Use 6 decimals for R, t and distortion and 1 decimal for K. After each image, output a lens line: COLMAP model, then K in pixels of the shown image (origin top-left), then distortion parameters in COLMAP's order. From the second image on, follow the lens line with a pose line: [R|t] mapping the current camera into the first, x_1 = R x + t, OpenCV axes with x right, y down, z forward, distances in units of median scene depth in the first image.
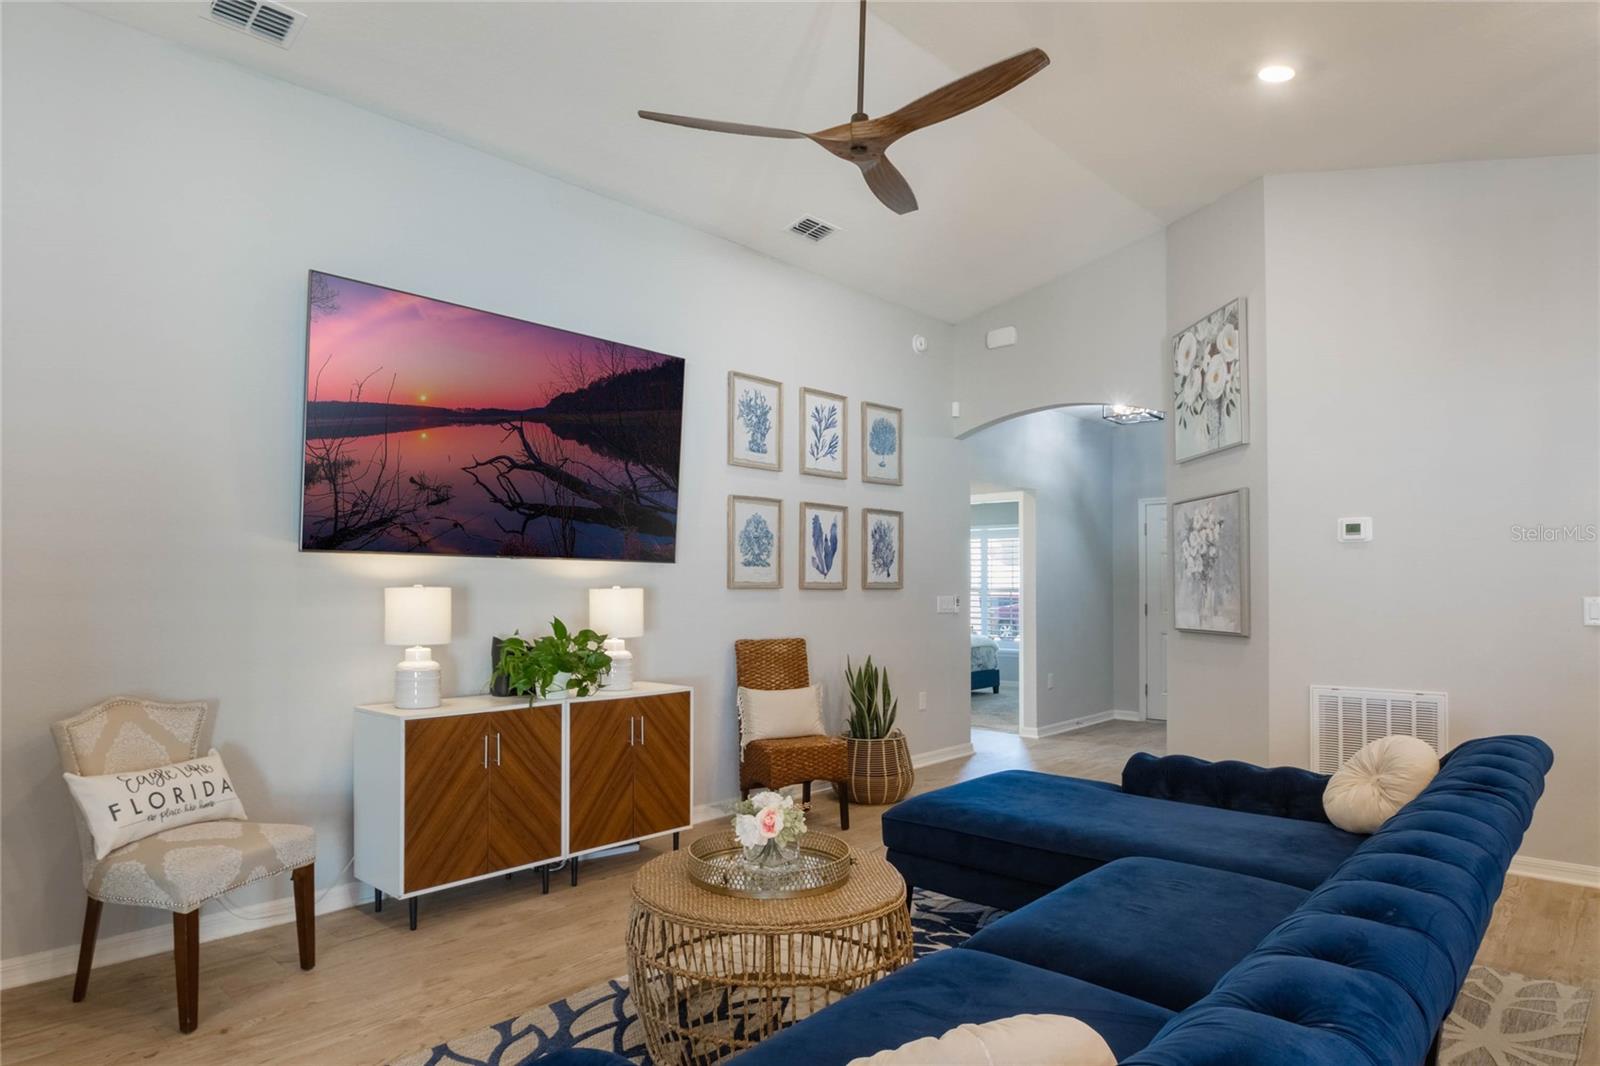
lens RADIAL K [[912.3, 0, 788.4], [0, 912.3, 579.8], [0, 0, 1]] dist [-0.011648, 0.003132]
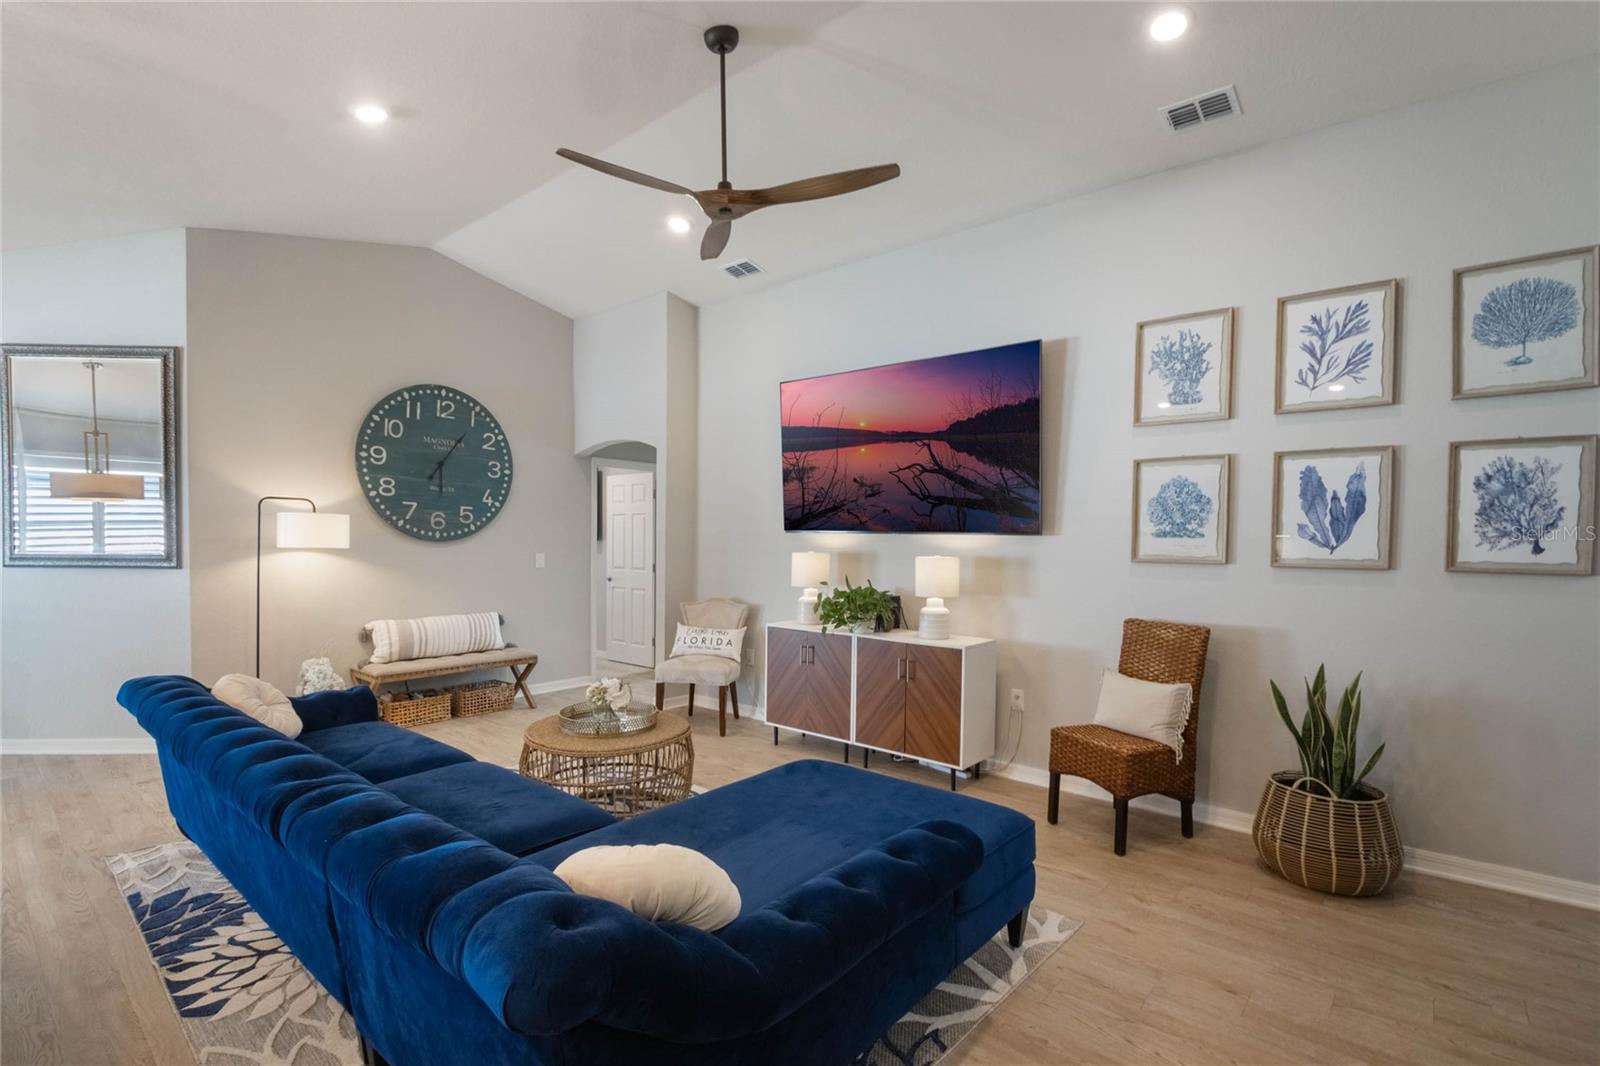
lens RADIAL K [[732.4, 0, 764.1], [0, 732.4, 557.2], [0, 0, 1]] dist [0.003176, -0.010947]
pose [[0.045927, 0.026497, -0.998593, 0.796179], [-0.004450, 0.999644, 0.026320, -0.015494], [0.998935, 0.003235, 0.046028, 0.720926]]
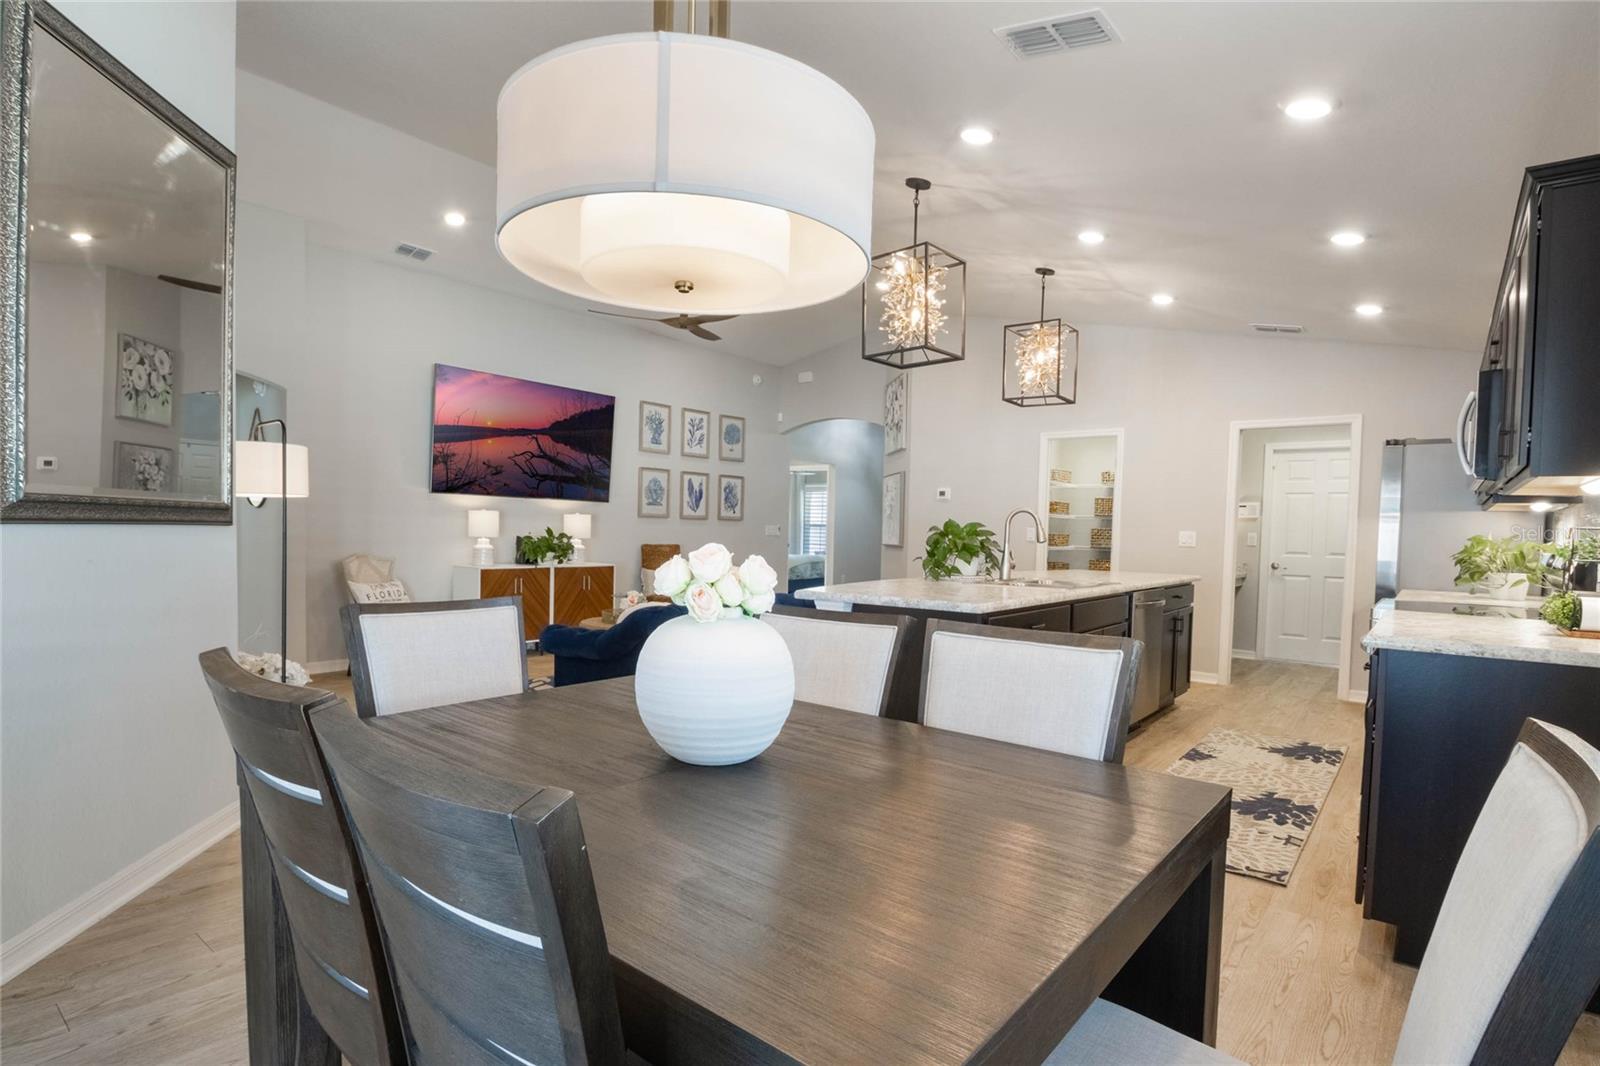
lens RADIAL K [[770.5, 0, 785.8], [0, 770.5, 551.7], [0, 0, 1]] dist [-0.002010, -0.005781]
pose [[0.997229, 0.018774, 0.071992, 0.151147], [-0.021636, 0.998998, 0.039185, 0.015277], [-0.071184, -0.040634, 0.996635, -0.740794]]
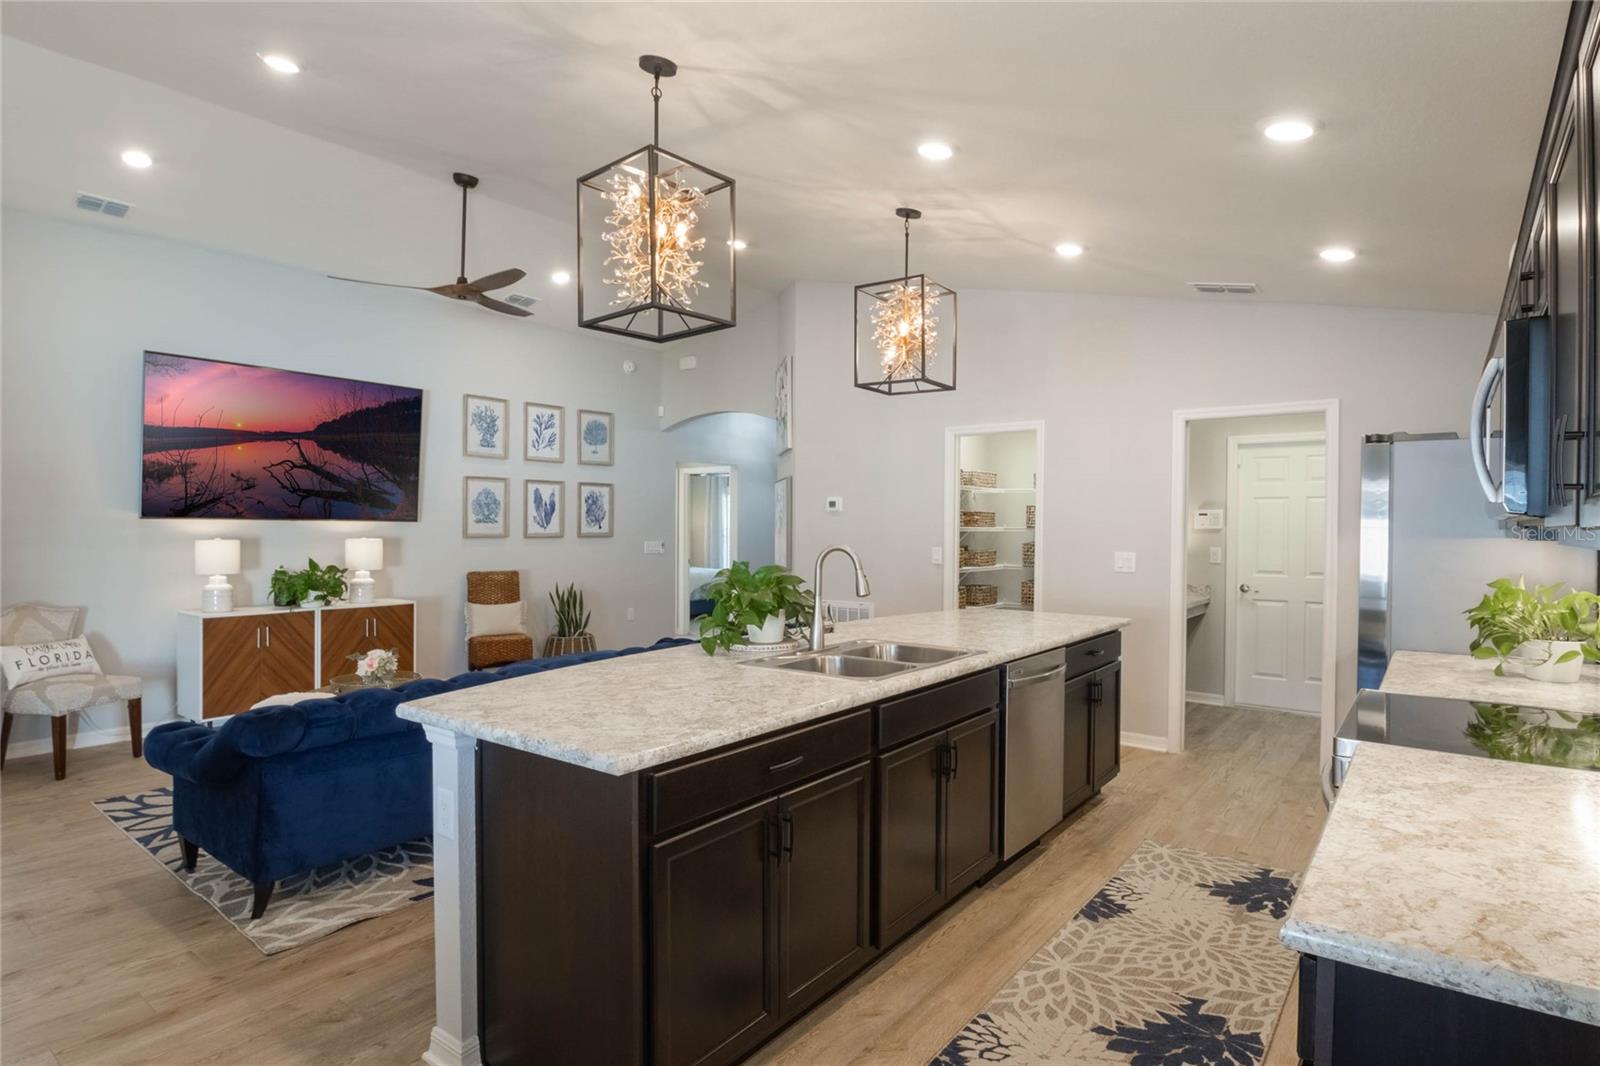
lens RADIAL K [[817.1, 0, 777.5], [0, 817.1, 529.9], [0, 0, 1]] dist [-0.007830, -0.005070]
pose [[0.995996, 0.003803, 0.089316, 0.404055], [-0.004987, 0.999903, 0.013032, -0.029084], [-0.089258, -0.013425, 0.995918, -0.481224]]
